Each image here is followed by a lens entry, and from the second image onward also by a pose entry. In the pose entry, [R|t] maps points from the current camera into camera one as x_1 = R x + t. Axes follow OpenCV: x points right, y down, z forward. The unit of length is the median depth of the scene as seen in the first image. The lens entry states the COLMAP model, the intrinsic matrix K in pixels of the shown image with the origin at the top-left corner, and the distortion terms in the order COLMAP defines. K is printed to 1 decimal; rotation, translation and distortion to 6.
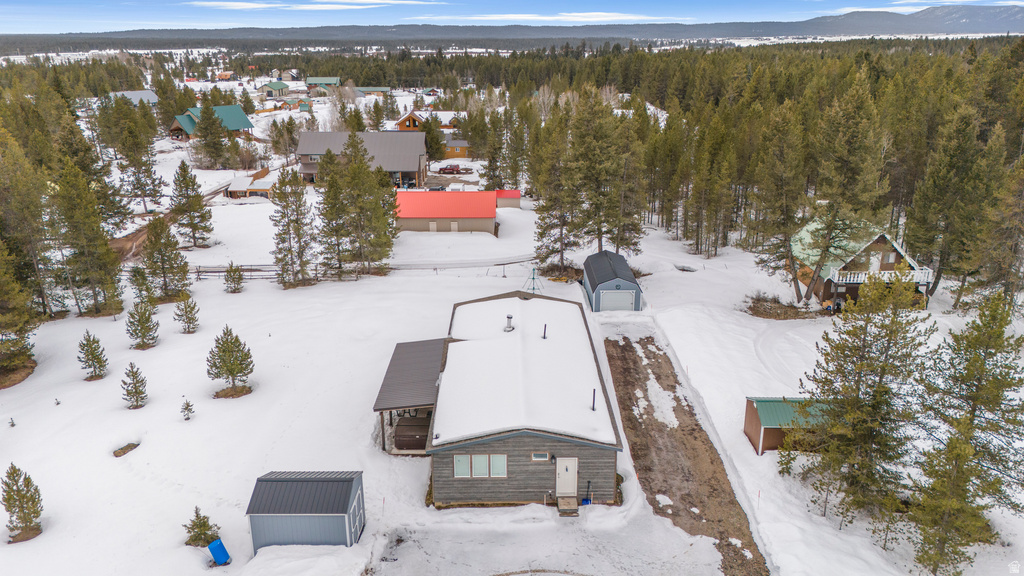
lens RADIAL K [[749.6, 0, 512.0], [0, 749.6, 288.0], [0, 0, 1]] dist [0.098499, -0.105330]
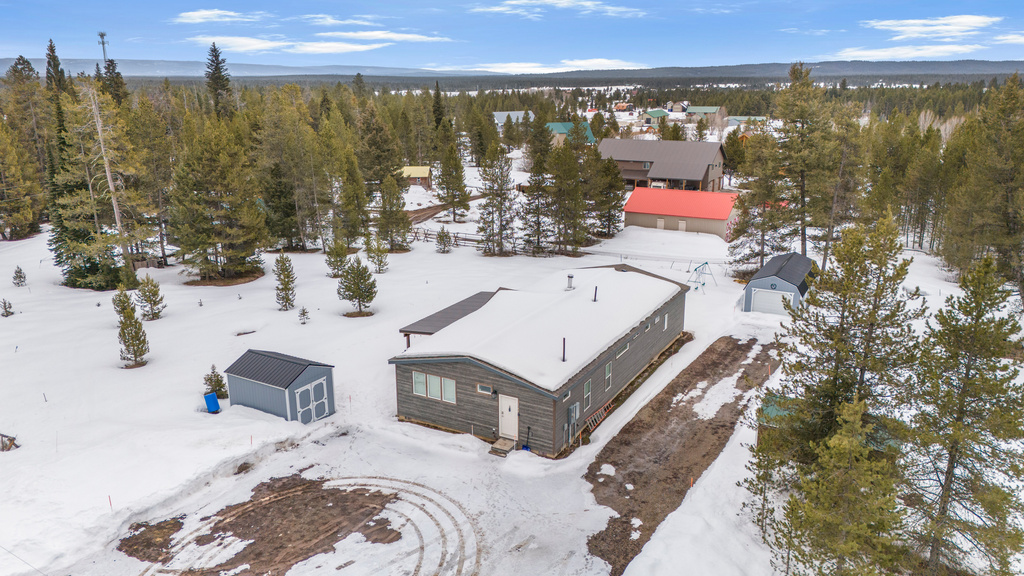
lens RADIAL K [[746.4, 0, 512.0], [0, 746.4, 288.0], [0, 0, 1]] dist [0.147009, -0.234042]
pose [[0.868559, 0.137142, -0.476233, 0.393205], [-0.159201, 0.987228, -0.006059, 0.071442], [0.469320, 0.081079, 0.879298, 0.113302]]
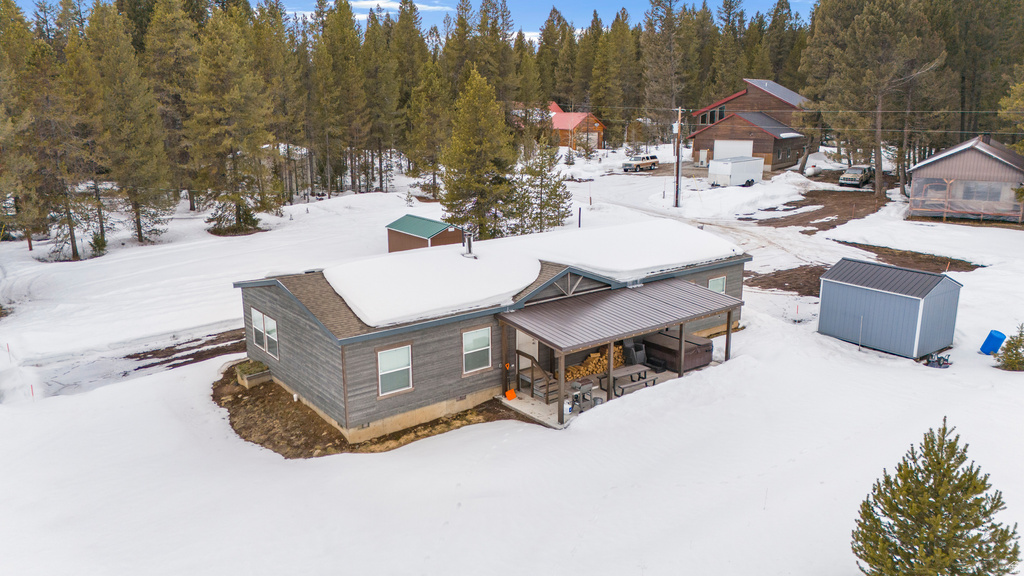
lens RADIAL K [[749.6, 0, 512.0], [0, 749.6, 288.0], [0, 0, 1]] dist [0.098499, -0.105330]
pose [[-0.603709, -0.178293, 0.777012, -0.516869], [0.264065, 0.874924, 0.405929, -0.165623], [-0.752200, 0.450245, -0.481118, 1.289532]]
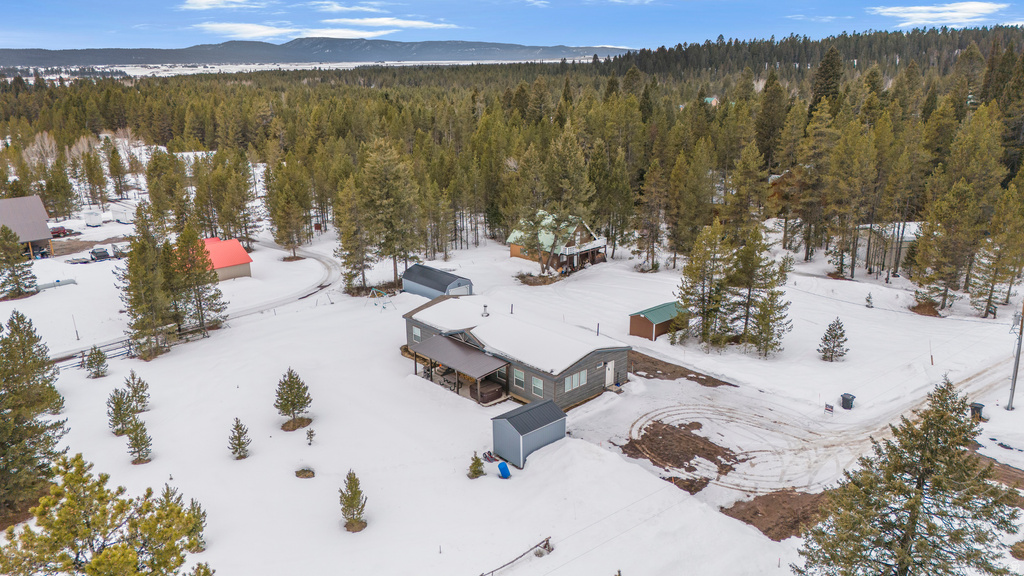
lens RADIAL K [[749.6, 0, 512.0], [0, 749.6, 288.0], [0, 0, 1]] dist [0.098499, -0.105330]
pose [[0.737924, -0.199663, 0.644673, -0.885415], [0.220818, 0.974087, 0.048928, -0.054125], [-0.637737, 0.106251, 0.762891, -0.135738]]
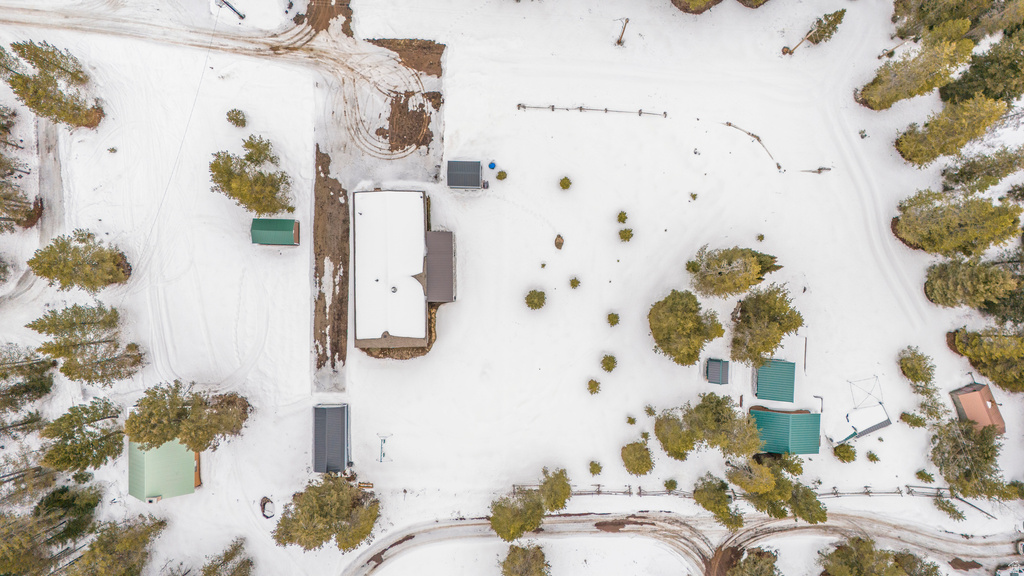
lens RADIAL K [[749.6, 0, 512.0], [0, 749.6, 288.0], [0, 0, 1]] dist [0.098499, -0.105330]
pose [[-0.999595, 0.003222, 0.028261, -0.383250], [0.025817, -0.314311, 0.948969, -1.873934], [0.011940, 0.949315, 0.314100, 0.361693]]
